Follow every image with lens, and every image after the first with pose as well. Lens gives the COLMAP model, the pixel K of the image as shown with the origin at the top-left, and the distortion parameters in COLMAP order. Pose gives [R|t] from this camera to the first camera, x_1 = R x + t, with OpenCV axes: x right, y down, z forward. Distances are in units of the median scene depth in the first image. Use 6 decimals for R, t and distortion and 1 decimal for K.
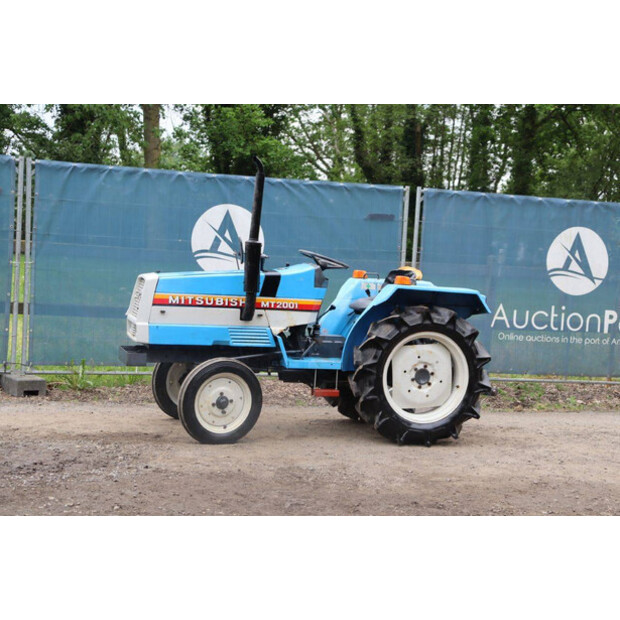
lens RADIAL K [[1082.1, 0, 311.8], [0, 1082.1, 306.4], [0, 0, 1]] dist [0.184230, 0.000000]
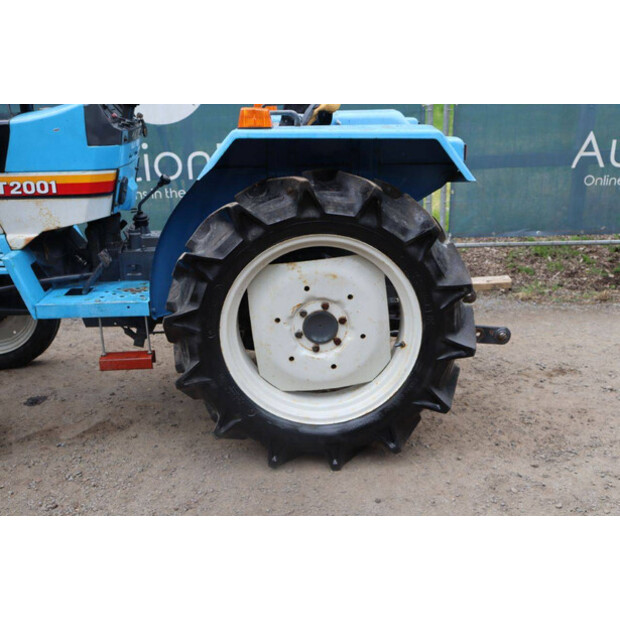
lens RADIAL K [[704.2, 0, 310.5], [0, 704.2, 312.6], [0, 0, 1]] dist [-0.013756, 0.000000]
pose [[0.957724, 0.010144, -0.287510, 0.186708], [0.063526, 0.967252, 0.245739, -0.016217], [0.280588, -0.253615, 0.925716, 0.728046]]
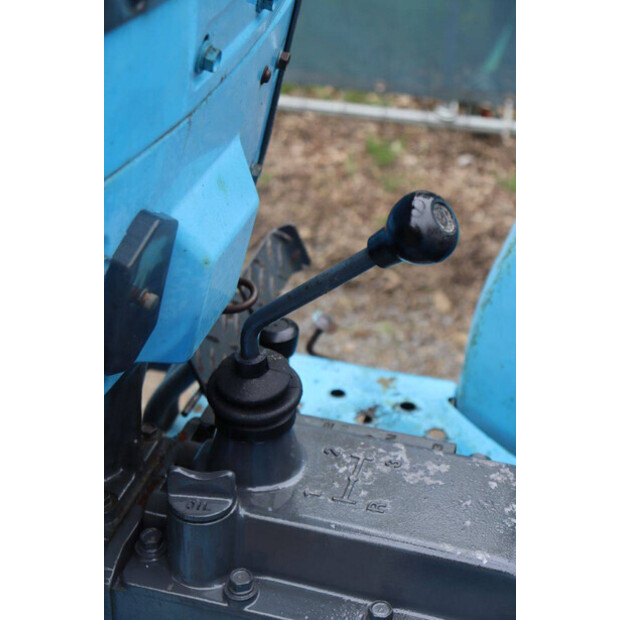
lens RADIAL K [[1182.3, 0, 308.6], [0, 1182.3, 313.5], [0, 0, 1]] dist [0.315155, 0.000000]
pose [[0.825100, 0.249371, -0.506975, 0.059227], [0.005526, 0.893718, 0.448596, -0.032545], [0.564959, -0.372938, 0.736029, 0.969562]]
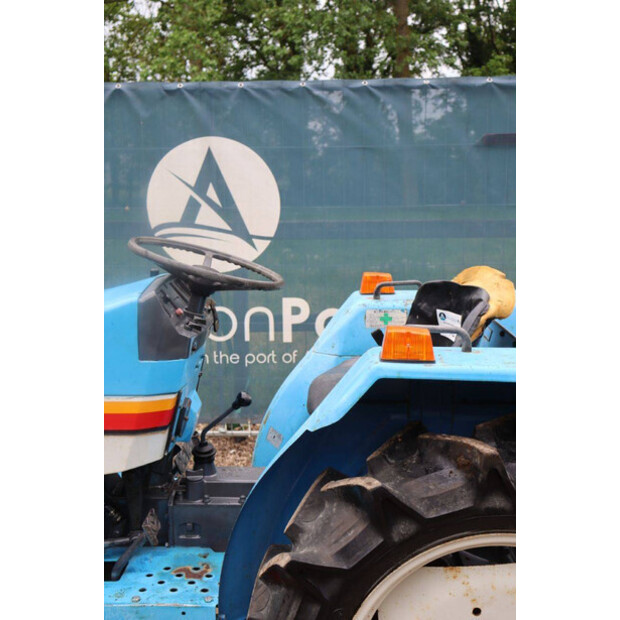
lens RADIAL K [[776.1, 0, 307.4], [0, 776.1, 310.2], [0, 0, 1]] dist [0.032786, 0.000000]
pose [[0.944822, -0.006532, -0.327519, 0.124996], [0.037927, 0.995259, 0.089562, -0.050906], [0.325381, -0.097042, 0.940590, 0.807748]]
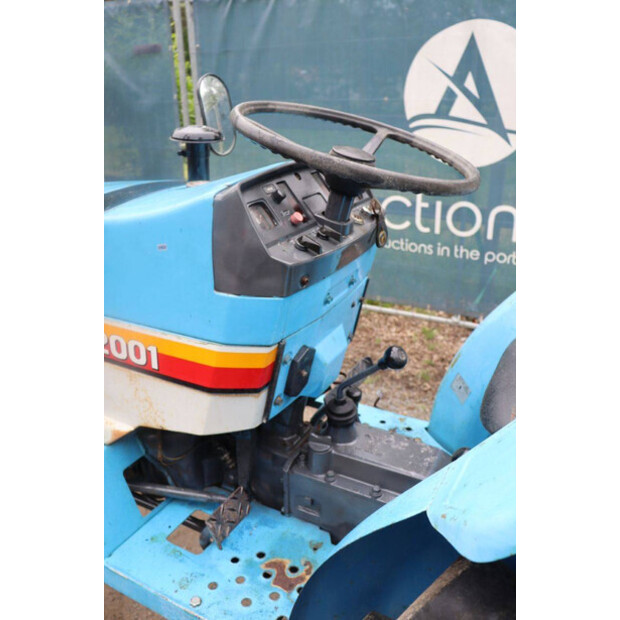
lens RADIAL K [[535.2, 0, 309.3], [0, 535.2, 314.3], [0, 0, 1]] dist [-0.102039, 0.040447]
pose [[0.694590, 0.209983, -0.688078, 0.086443], [0.006843, 0.954482, 0.298190, -0.043584], [0.719373, -0.211828, 0.661537, 0.950840]]
